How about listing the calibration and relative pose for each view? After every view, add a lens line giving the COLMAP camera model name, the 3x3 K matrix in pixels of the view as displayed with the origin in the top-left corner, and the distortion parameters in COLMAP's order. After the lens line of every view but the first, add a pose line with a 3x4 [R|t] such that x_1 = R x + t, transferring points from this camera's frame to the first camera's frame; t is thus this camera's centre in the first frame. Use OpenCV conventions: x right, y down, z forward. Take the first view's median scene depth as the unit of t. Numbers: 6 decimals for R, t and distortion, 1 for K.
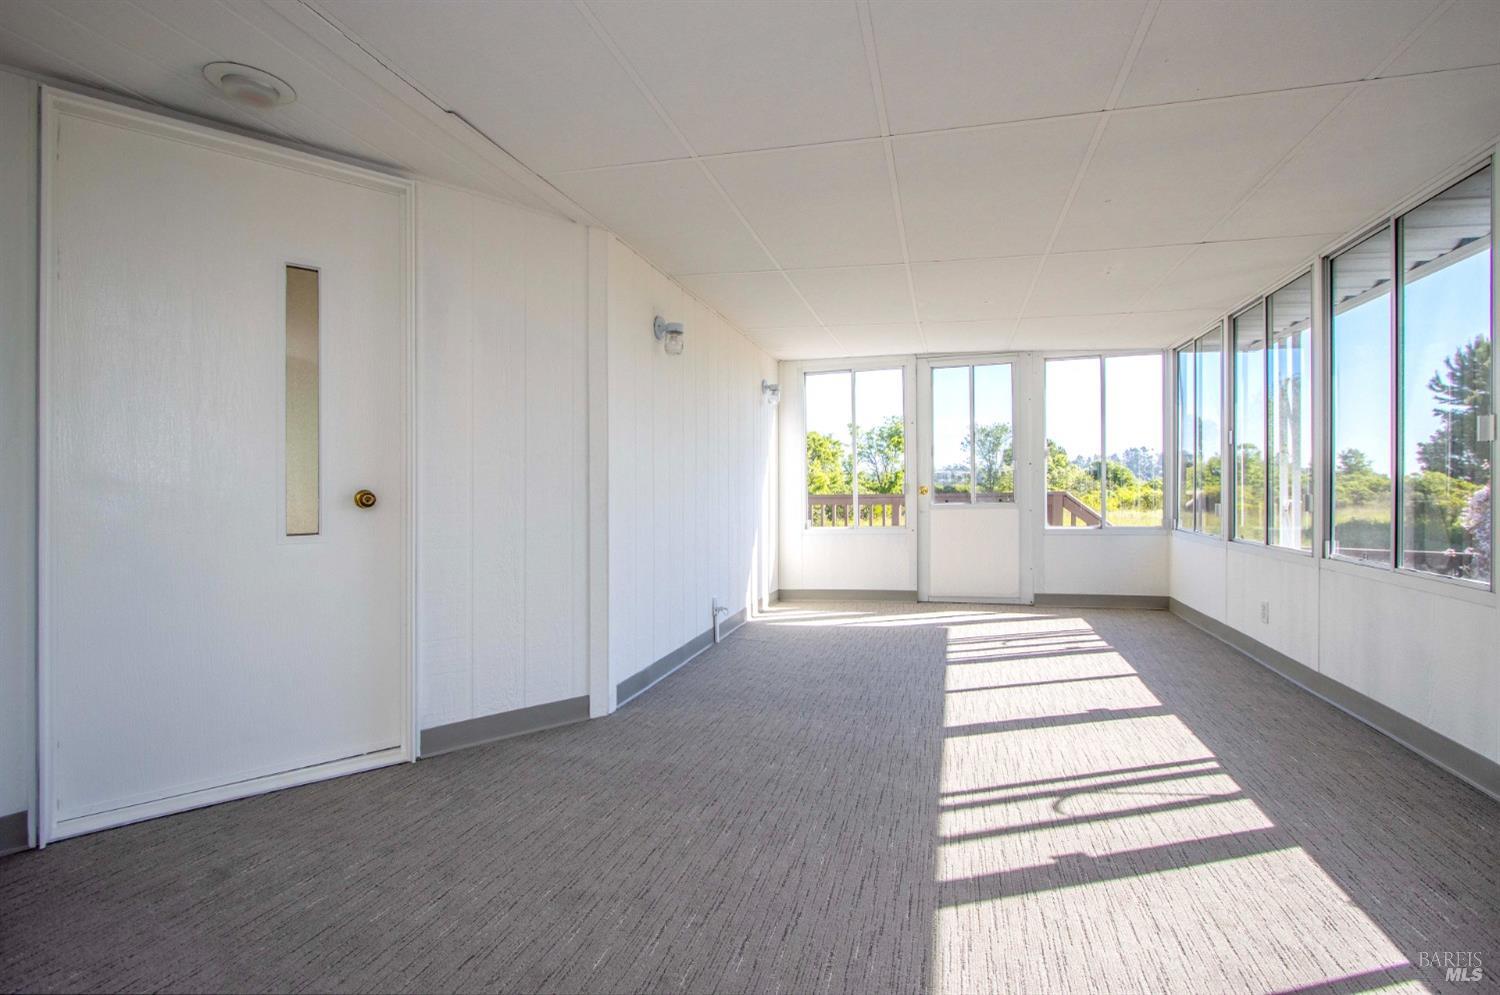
lens RADIAL K [[707.6, 0, 745.5], [0, 707.6, 500.9], [0, 0, 1]] dist [-0.000848, 0.000071]
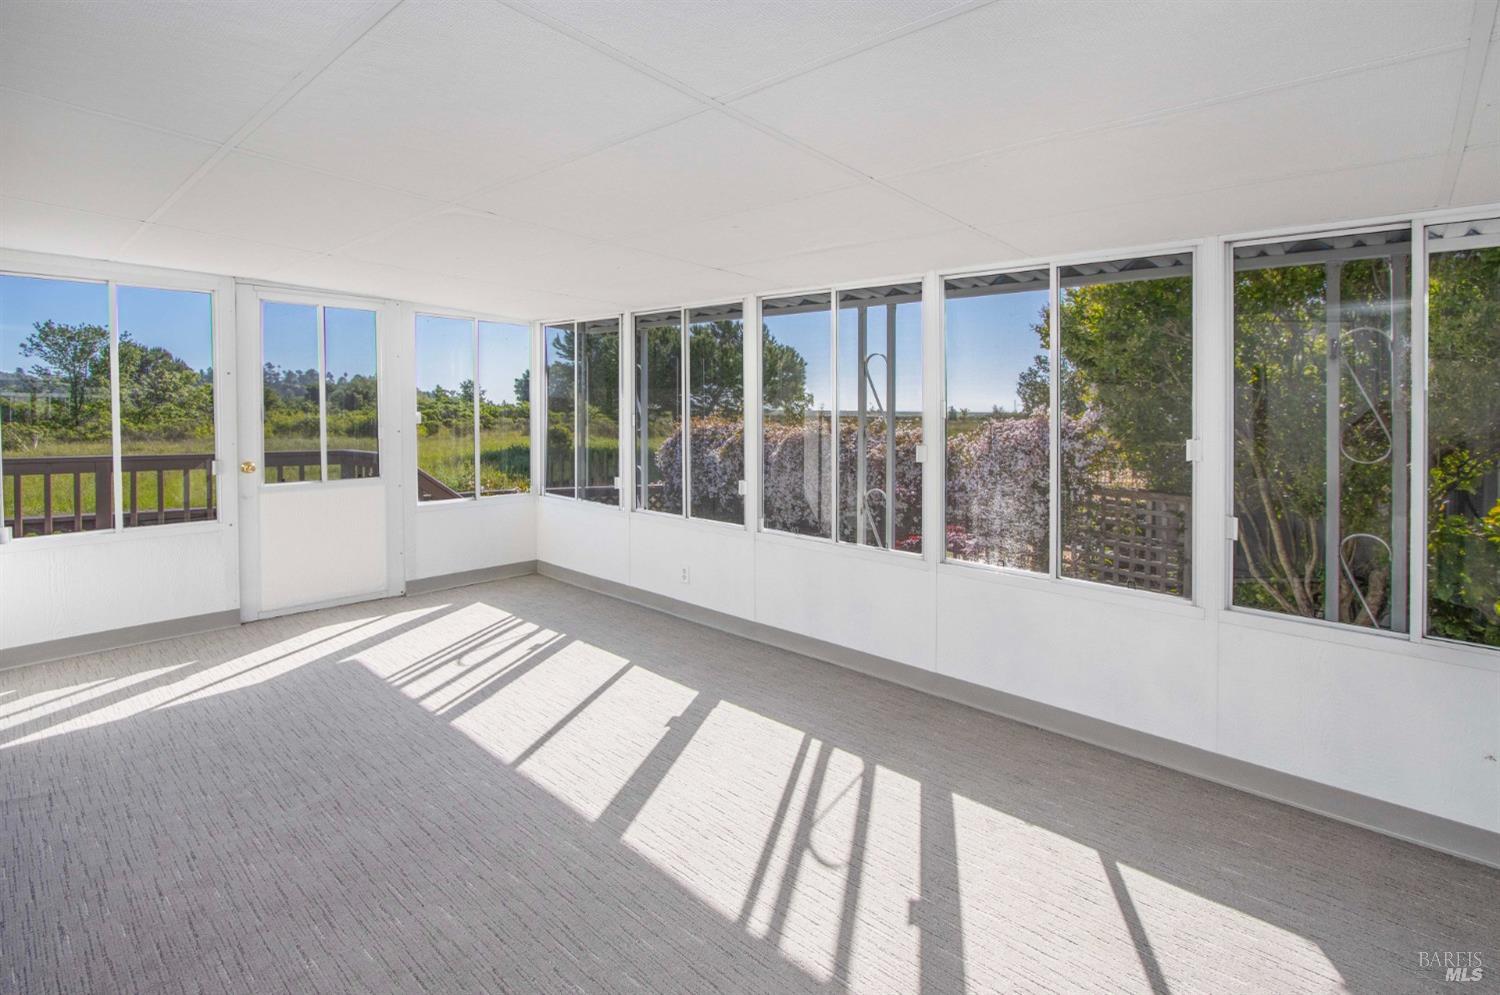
lens RADIAL K [[700.4, 0, 750.2], [0, 700.4, 426.3], [0, 0, 1]] dist [-0.015264, 0.000299]
pose [[0.434913, -0.017621, 0.900300, -0.406094], [0.007141, 0.999845, 0.016120, -0.164030], [-0.900444, -0.000582, 0.434971, 0.585563]]
